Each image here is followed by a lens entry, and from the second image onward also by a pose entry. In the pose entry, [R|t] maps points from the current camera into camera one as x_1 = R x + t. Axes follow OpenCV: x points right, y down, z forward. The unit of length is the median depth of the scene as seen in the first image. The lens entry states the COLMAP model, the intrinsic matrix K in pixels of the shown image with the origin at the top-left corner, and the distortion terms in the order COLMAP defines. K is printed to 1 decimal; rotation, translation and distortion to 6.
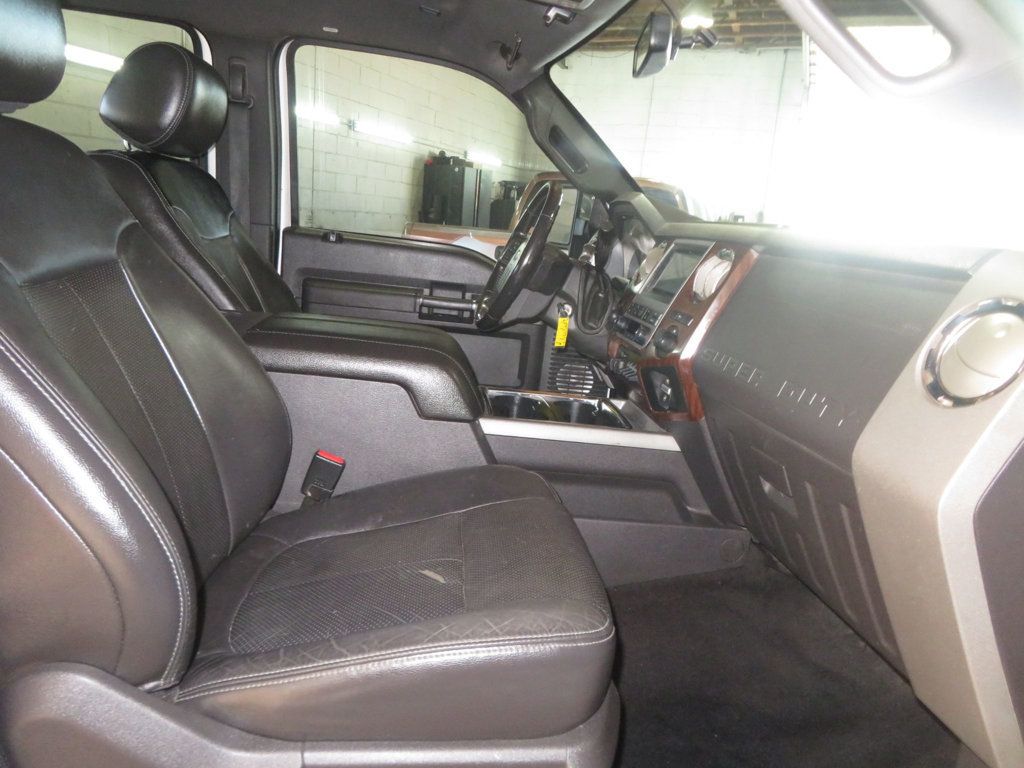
lens RADIAL K [[732.5, 0, 499.7], [0, 732.5, 385.0], [0, 0, 1]] dist [-0.001846, 0.008070]
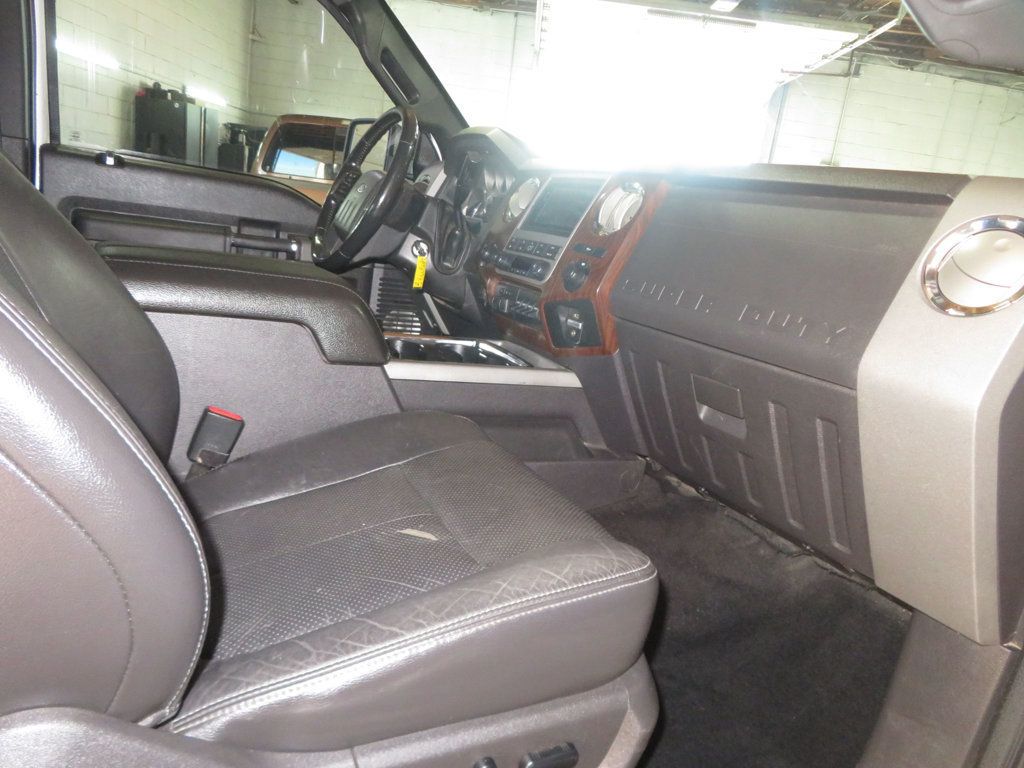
lens RADIAL K [[732.5, 0, 494.7], [0, 732.5, 387.2], [0, 0, 1]] dist [-0.001846, 0.008070]
pose [[0.937493, -0.050577, 0.344310, -0.199822], [0.029811, 0.997418, 0.065342, 0.021043], [-0.346725, -0.050993, 0.936579, 0.106786]]
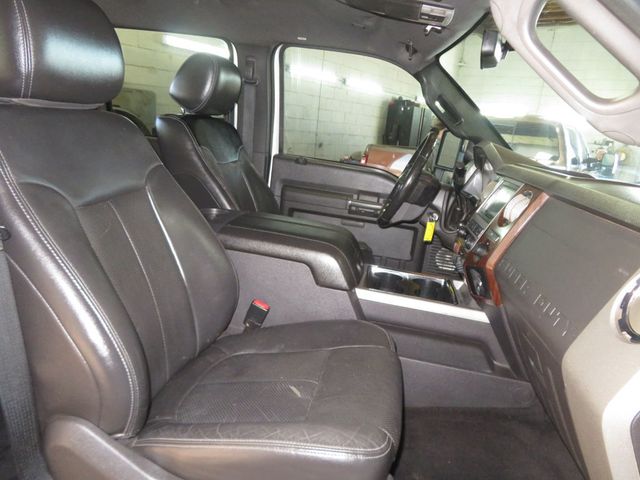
lens RADIAL K [[457.8, 0, 314.4], [0, 457.8, 240.7], [0, 0, 1]] dist [-0.001846, 0.008070]
pose [[0.965471, 0.072142, -0.250321, 0.120556], [-0.072058, 0.997355, 0.009513, -0.057279], [0.250345, 0.008853, 0.968116, 0.015050]]
